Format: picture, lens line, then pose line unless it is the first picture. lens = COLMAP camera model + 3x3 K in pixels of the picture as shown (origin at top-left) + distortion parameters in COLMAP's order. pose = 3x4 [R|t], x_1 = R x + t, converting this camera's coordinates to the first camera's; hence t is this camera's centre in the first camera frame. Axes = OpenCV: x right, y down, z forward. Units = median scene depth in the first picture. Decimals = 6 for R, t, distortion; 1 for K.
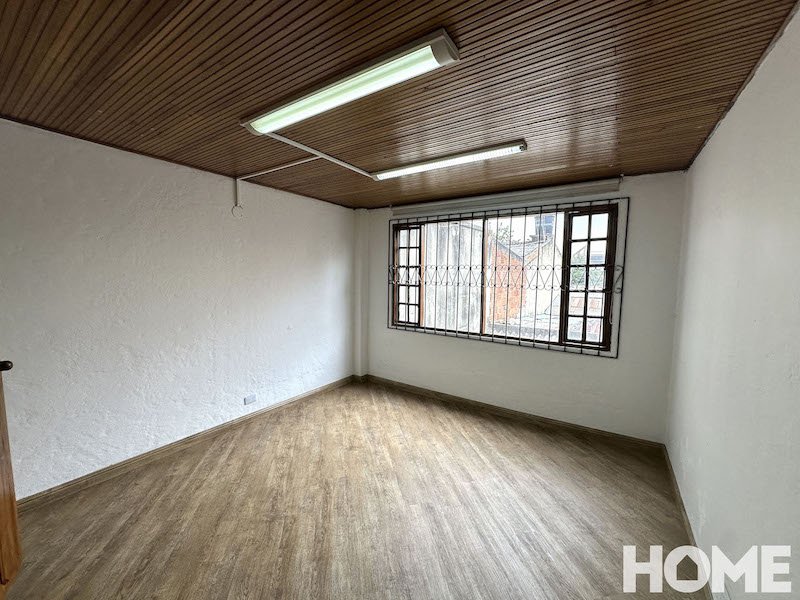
lens RADIAL K [[320.8, 0, 399.0], [0, 320.8, 299.2], [0, 0, 1]] dist [-0.001757, 0.001075]
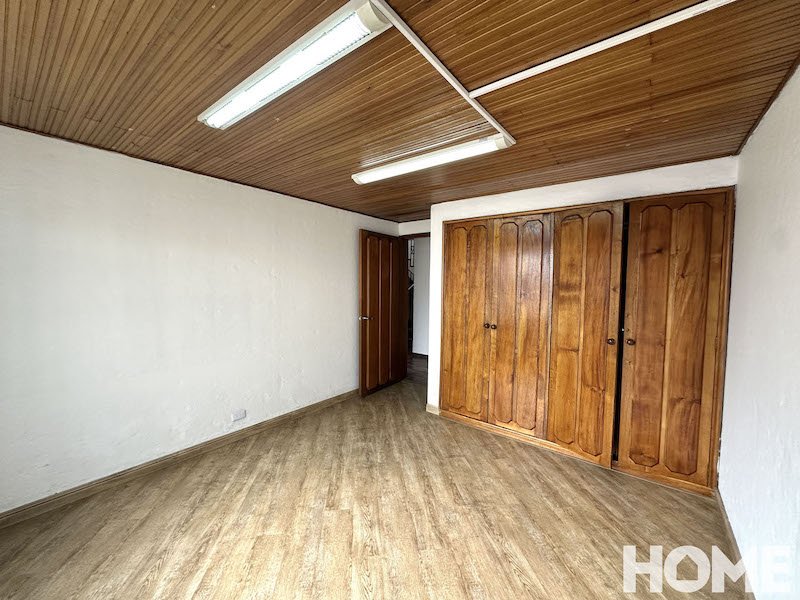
lens RADIAL K [[320.8, 0, 399.0], [0, 320.8, 298.9], [0, 0, 1]] dist [-0.001757, 0.001075]
pose [[-0.996243, -0.029452, 0.081444, -0.186923], [-0.019254, 0.992185, 0.123283, -0.138989], [-0.084439, 0.121251, -0.989024, 1.921523]]
